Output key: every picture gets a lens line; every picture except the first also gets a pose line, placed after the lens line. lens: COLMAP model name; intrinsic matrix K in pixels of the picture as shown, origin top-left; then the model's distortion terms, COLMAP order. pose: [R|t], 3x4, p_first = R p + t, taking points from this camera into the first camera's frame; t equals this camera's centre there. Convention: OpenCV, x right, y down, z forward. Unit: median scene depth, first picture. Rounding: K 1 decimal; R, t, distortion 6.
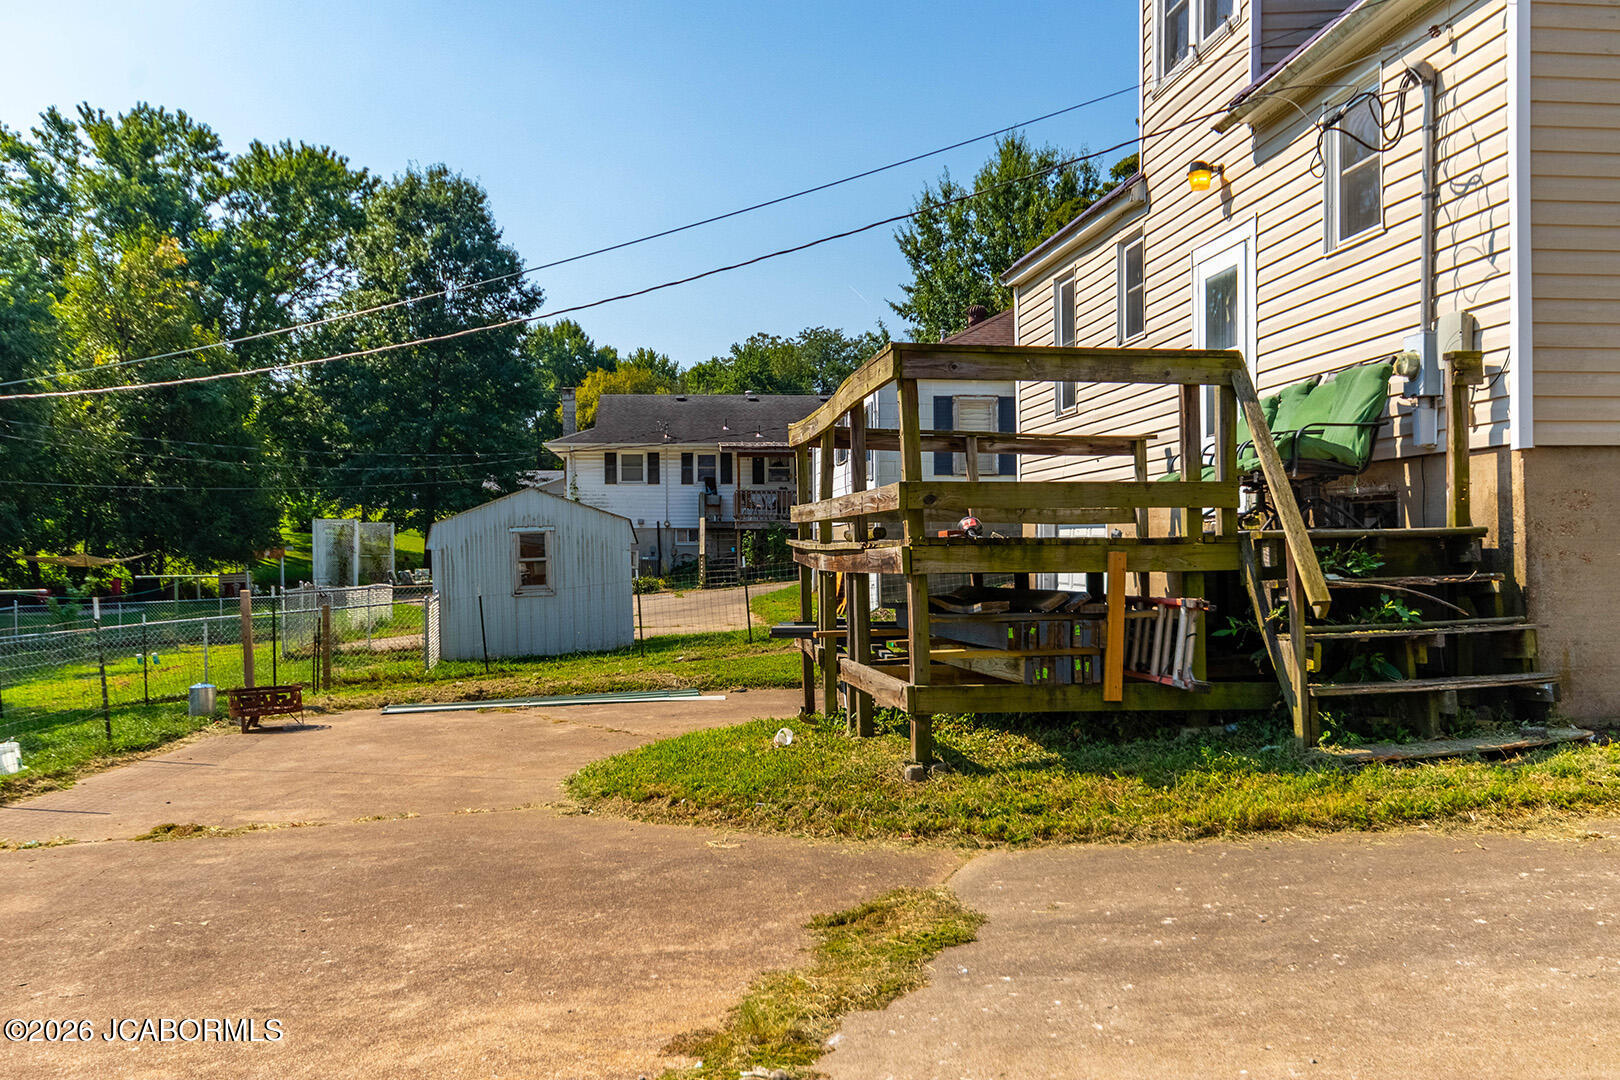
lens RADIAL K [[1425.9, 0, 810.0], [0, 1425.9, 540.0], [0, 0, 1]] dist [0.010423, 0.006330]
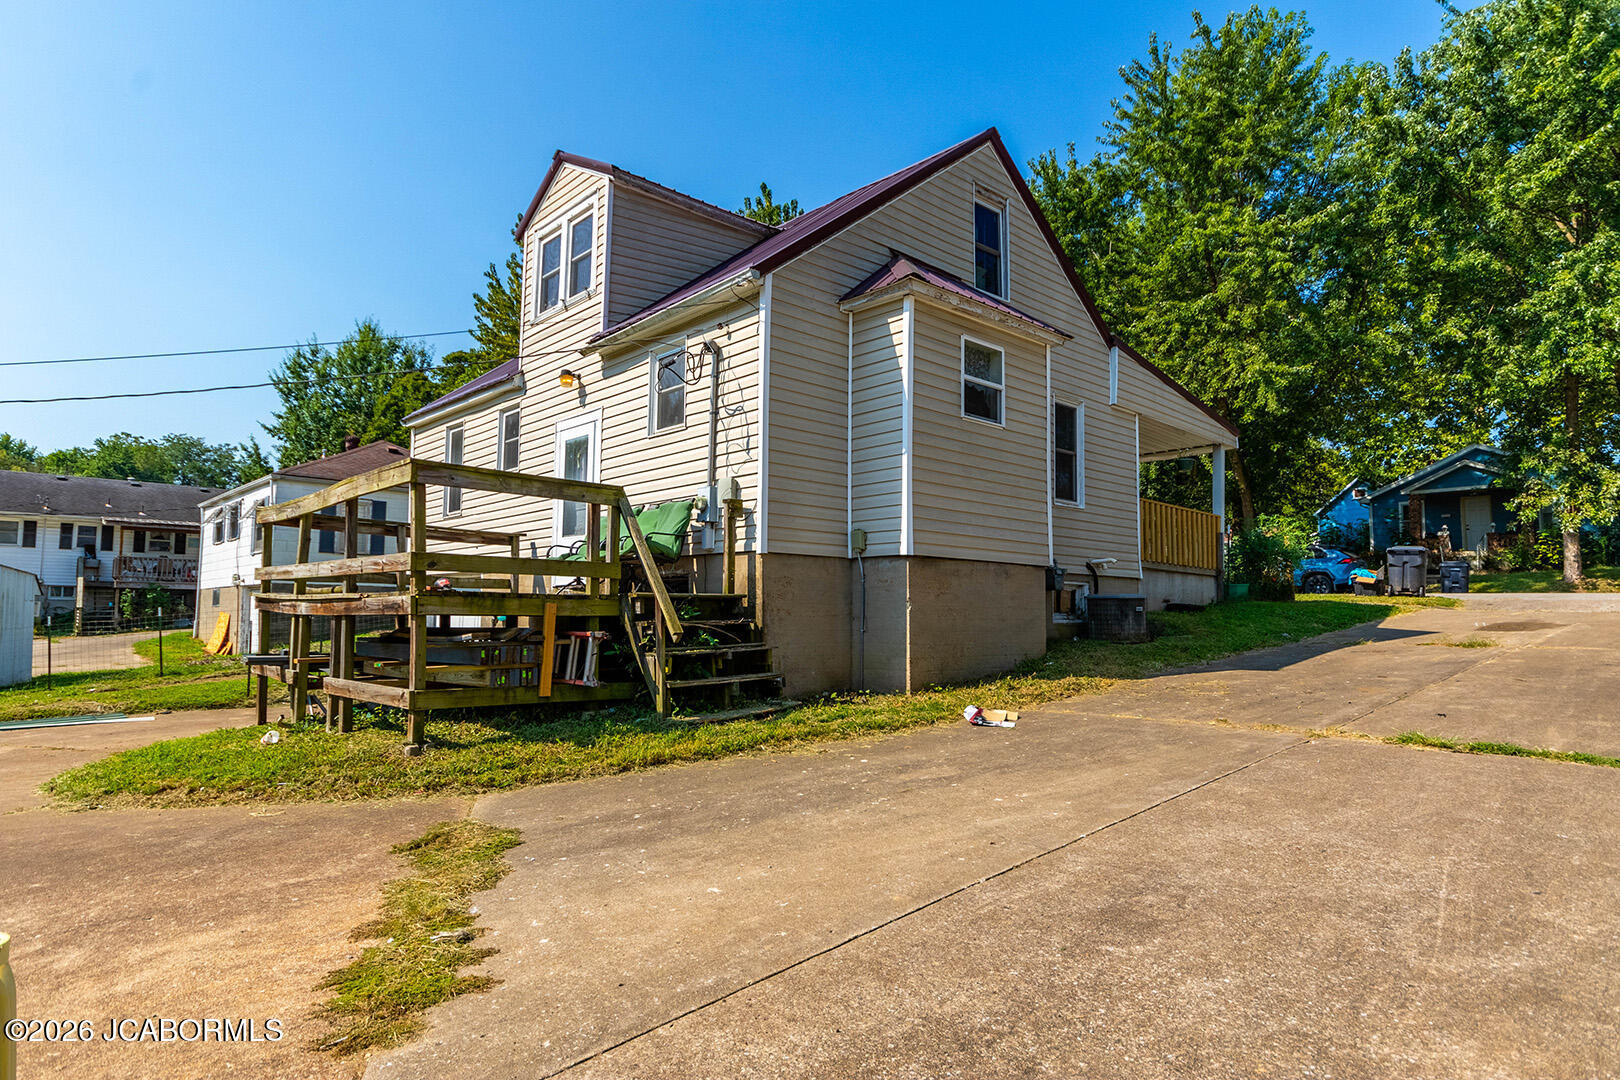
lens RADIAL K [[914.1, 0, 810.0], [0, 914.1, 540.0], [0, 0, 1]] dist [0.018391, 0.001099]
pose [[0.812741, 0.064588, 0.579034, -0.134078], [-0.021696, 0.996502, -0.080701, 0.013051], [-0.582221, 0.053027, 0.811300, -0.012069]]
